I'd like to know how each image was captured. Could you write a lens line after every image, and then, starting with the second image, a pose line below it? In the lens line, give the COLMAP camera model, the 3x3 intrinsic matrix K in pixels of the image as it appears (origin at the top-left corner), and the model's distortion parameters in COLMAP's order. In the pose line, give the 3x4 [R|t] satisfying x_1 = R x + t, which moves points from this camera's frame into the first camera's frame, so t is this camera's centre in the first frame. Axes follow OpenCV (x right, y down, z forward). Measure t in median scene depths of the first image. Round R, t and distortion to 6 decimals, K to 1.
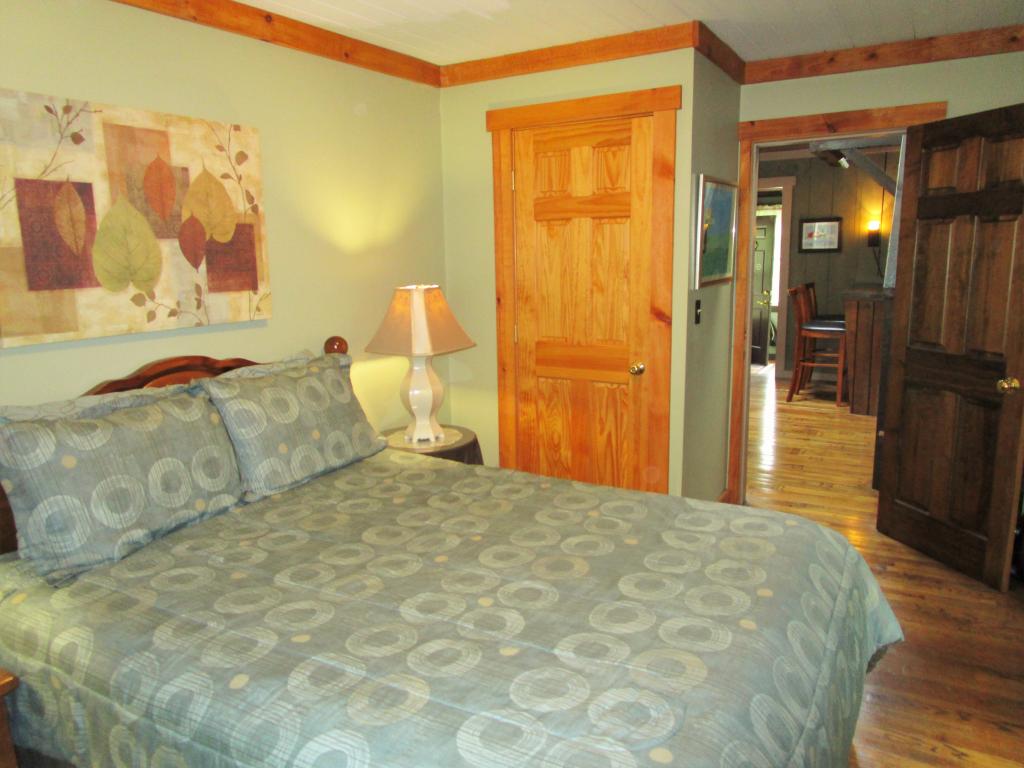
lens RADIAL K [[725.9, 0, 511.2], [0, 725.9, 374.5], [0, 0, 1]] dist [-0.022189, 0.003419]
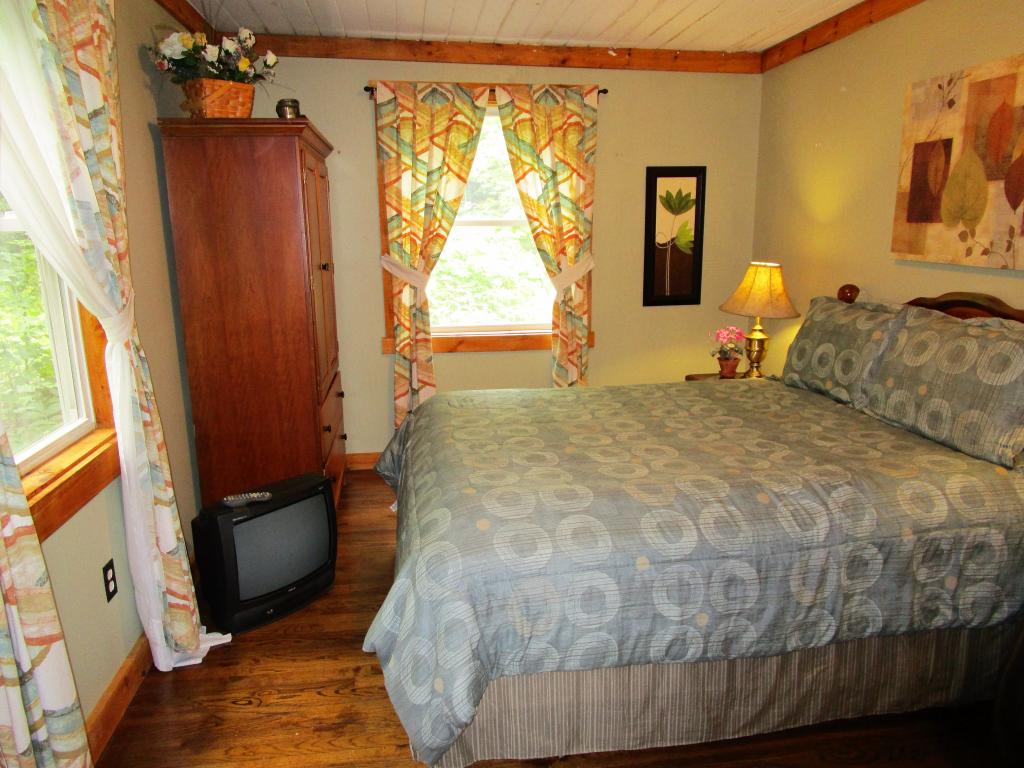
lens RADIAL K [[725.9, 0, 516.1], [0, 725.9, 387.4], [0, 0, 1]] dist [-0.022189, 0.003419]
pose [[-0.776932, 0.173036, -0.605339, 0.797768], [-0.076863, 0.928228, 0.363985, -0.249037], [0.624875, 0.329319, -0.707870, 1.485046]]
